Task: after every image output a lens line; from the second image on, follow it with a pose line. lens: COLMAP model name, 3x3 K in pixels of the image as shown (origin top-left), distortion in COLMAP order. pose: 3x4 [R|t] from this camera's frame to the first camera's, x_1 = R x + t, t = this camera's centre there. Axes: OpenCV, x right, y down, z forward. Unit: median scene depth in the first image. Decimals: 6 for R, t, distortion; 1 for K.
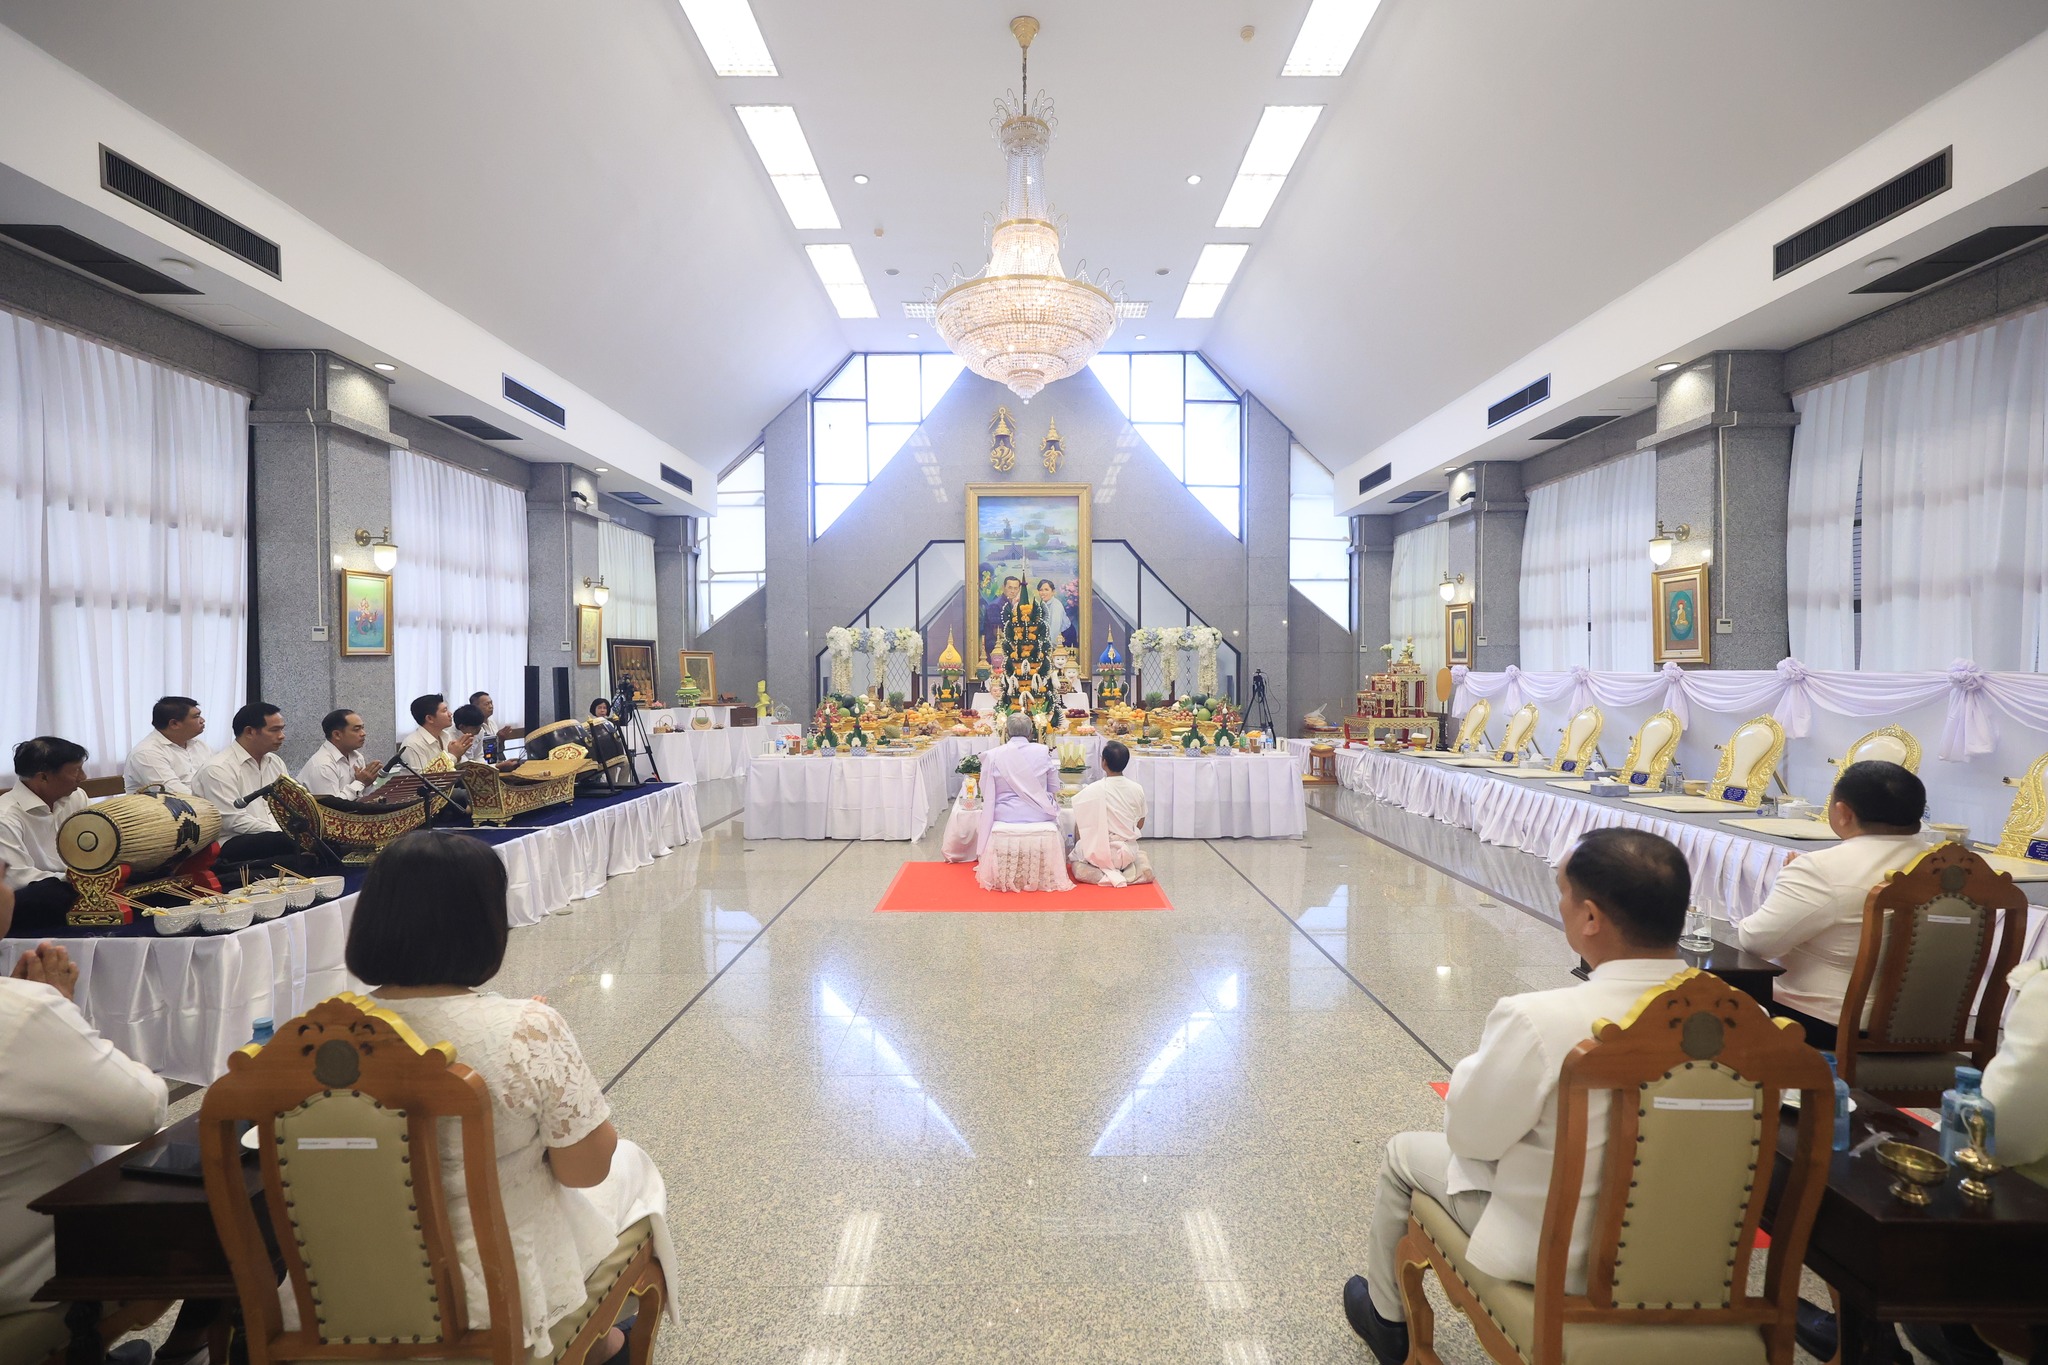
lens RADIAL K [[856.6, 0, 1032.8], [0, 856.6, 693.6], [0, 0, 1]] dist [-0.034649, 0.000404]
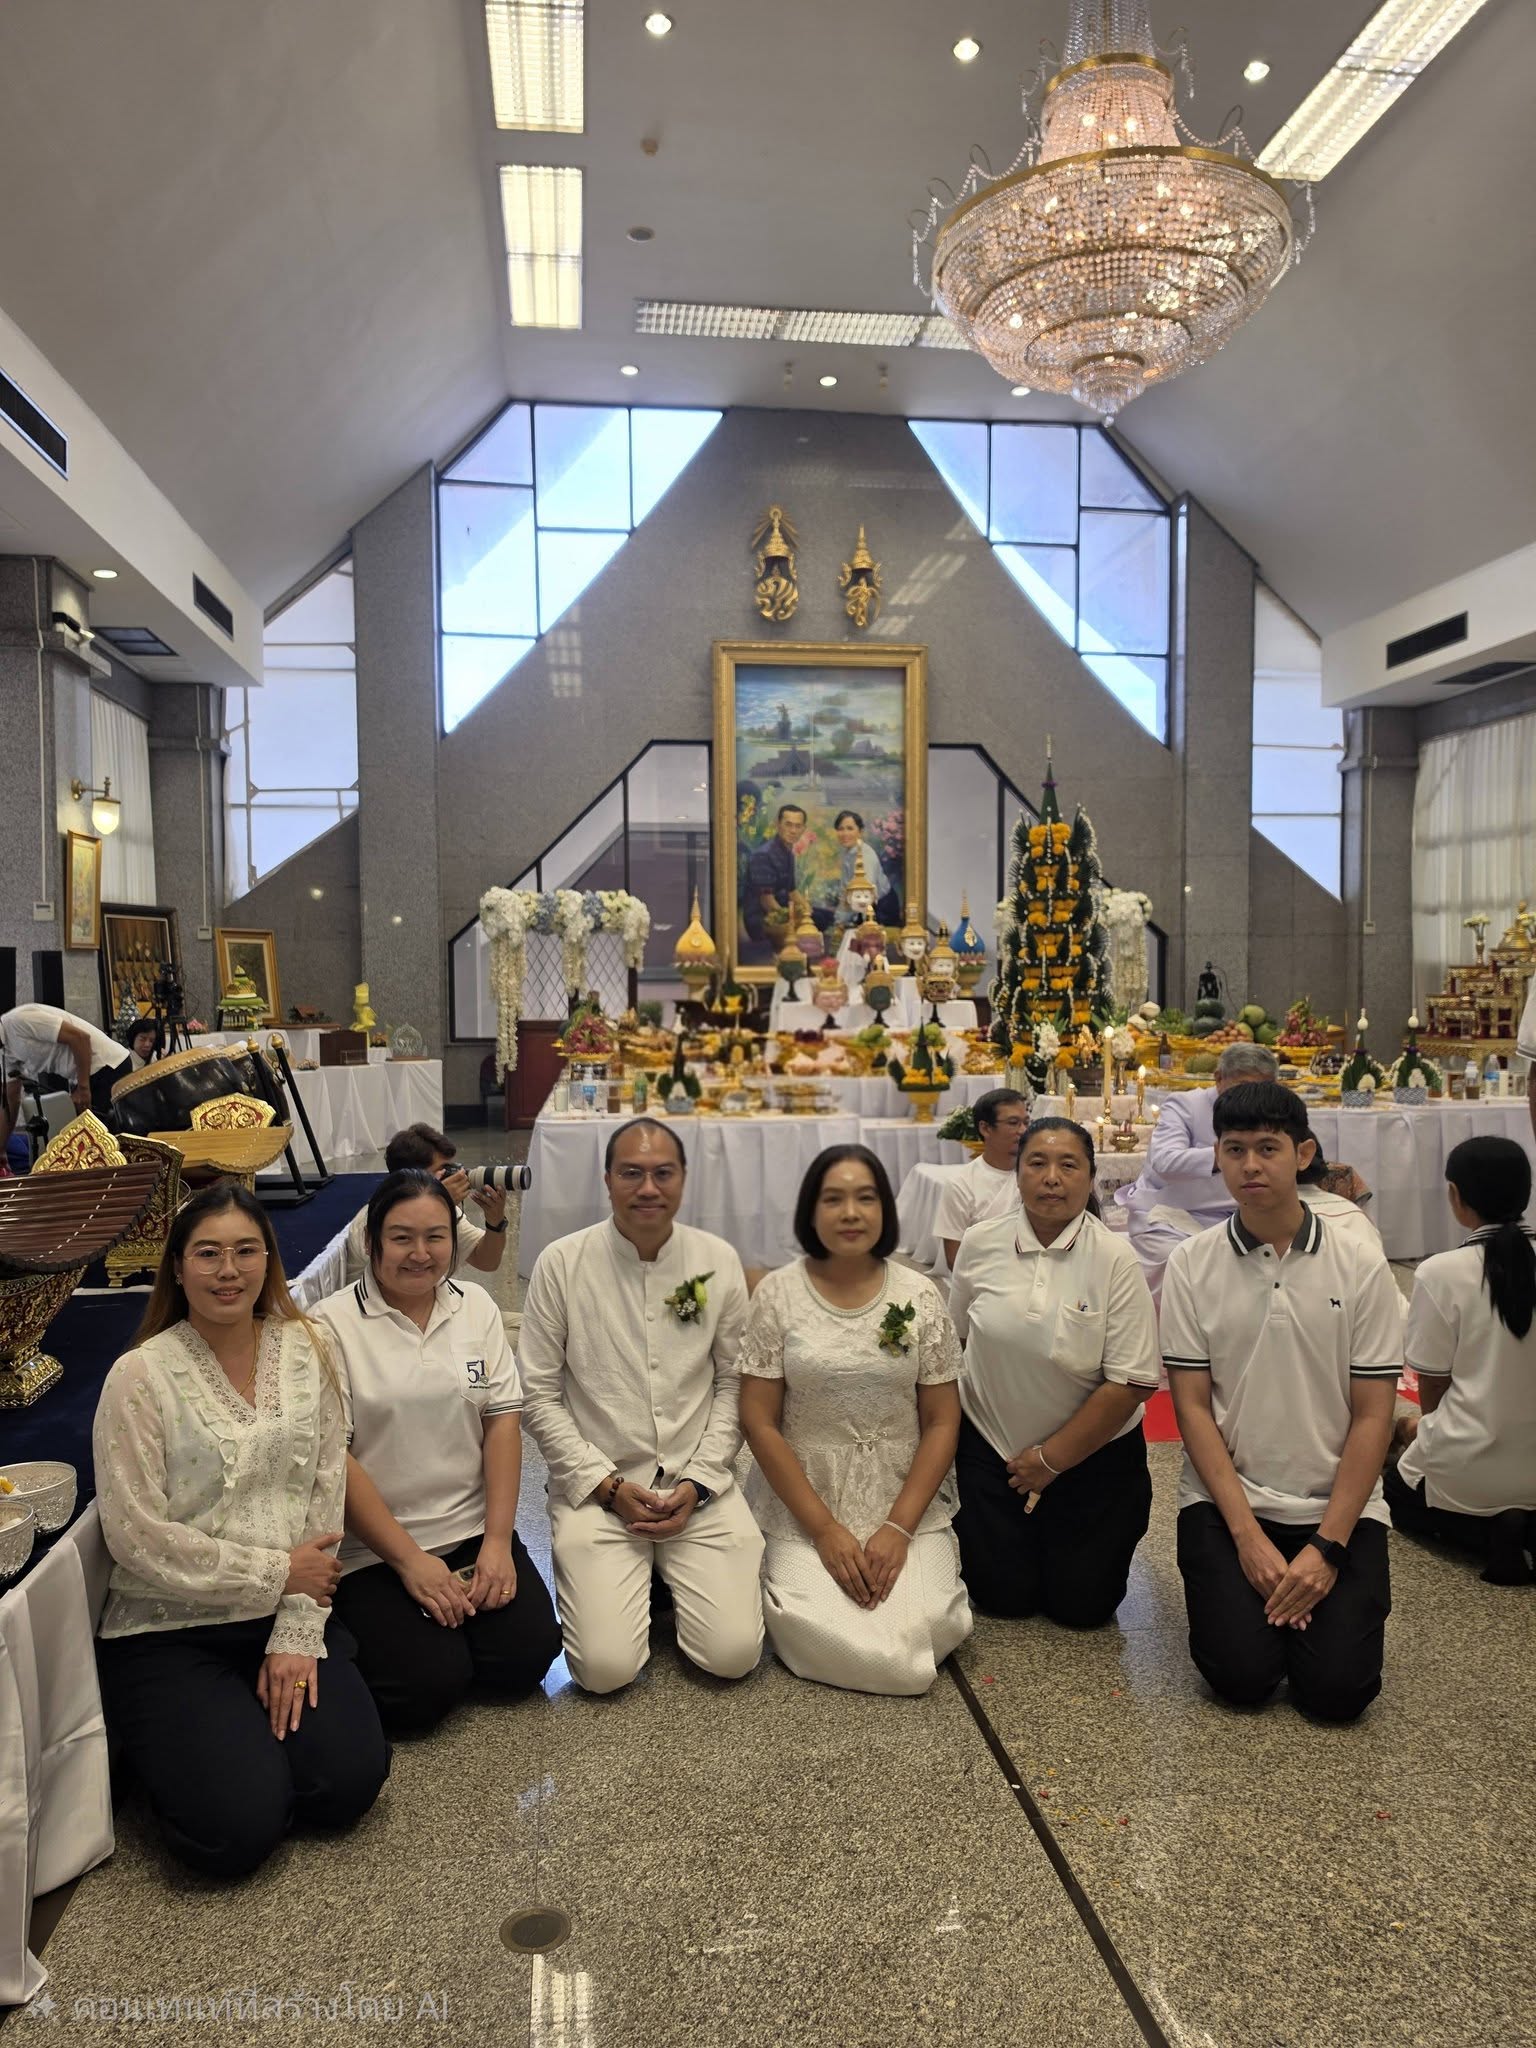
lens RADIAL K [[1330.0, 0, 763.5], [0, 1330.0, 1041.2], [0, 0, 1]] dist [0.015055, -0.022257]
pose [[0.994113, -0.007597, 0.108084, -0.145300], [0.005642, 0.999815, 0.018388, 0.007447], [-0.108204, -0.017670, 0.993972, 0.102117]]
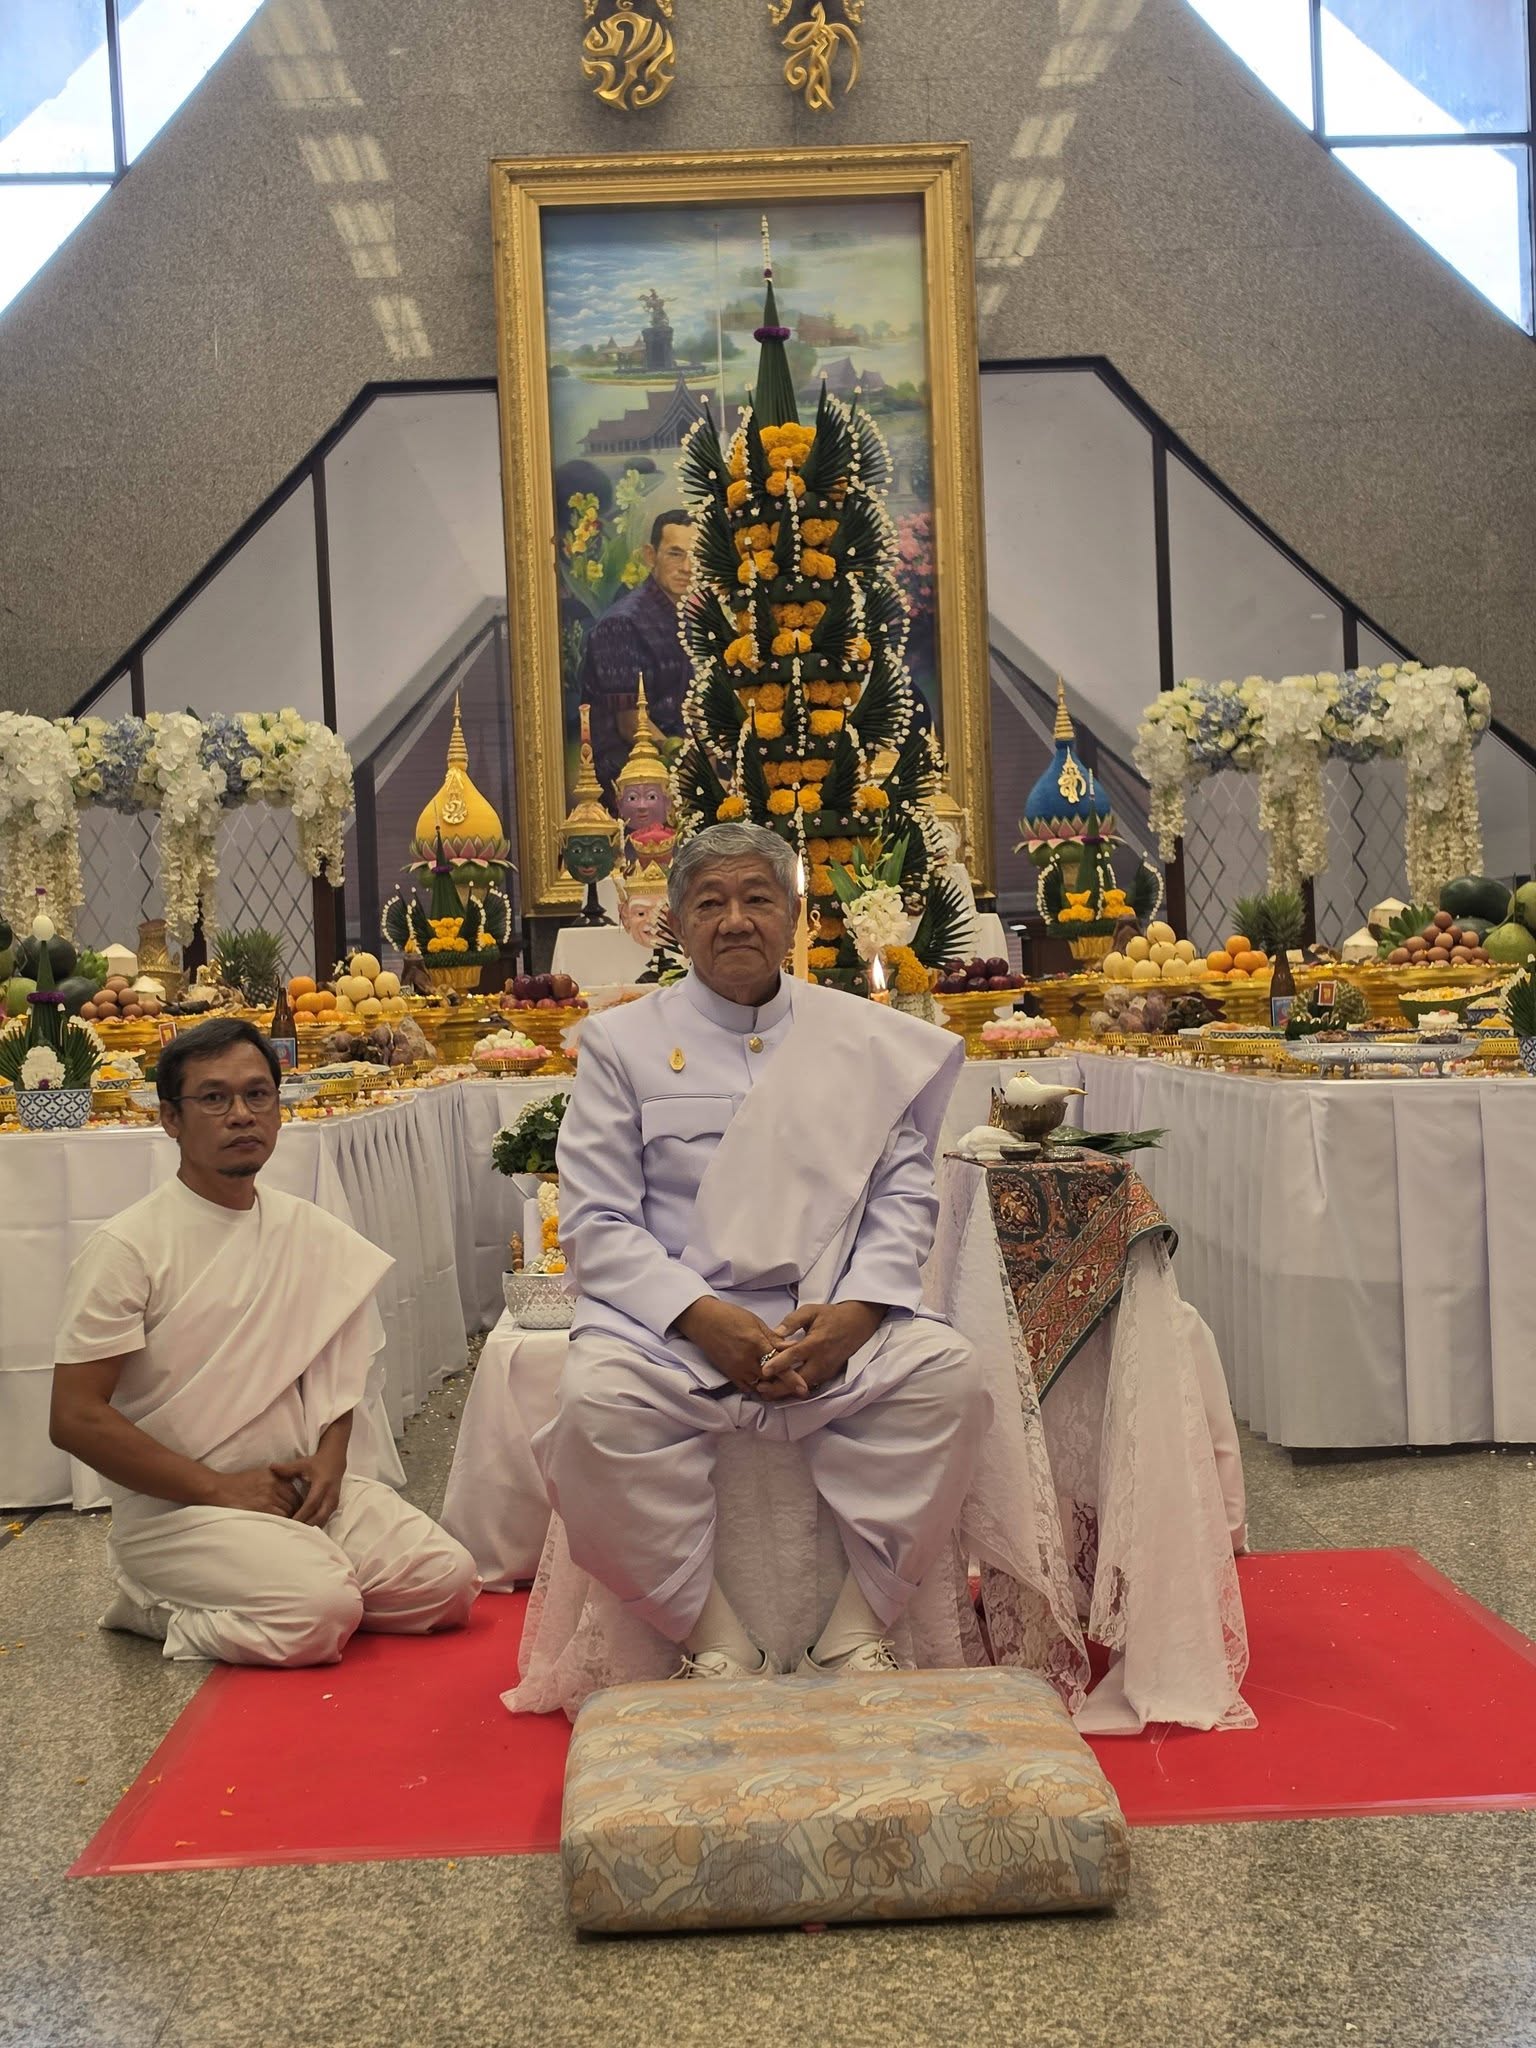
lens RADIAL K [[2791.8, 0, 769.0], [0, 2791.8, 1017.6], [0, 0, 1]] dist [0.023033, 0.000000]
pose [[0.999242, -0.036813, 0.012668, -0.014130], [0.036937, 0.999270, -0.009714, 0.029834], [-0.012301, 0.010175, 0.999873, 0.141746]]
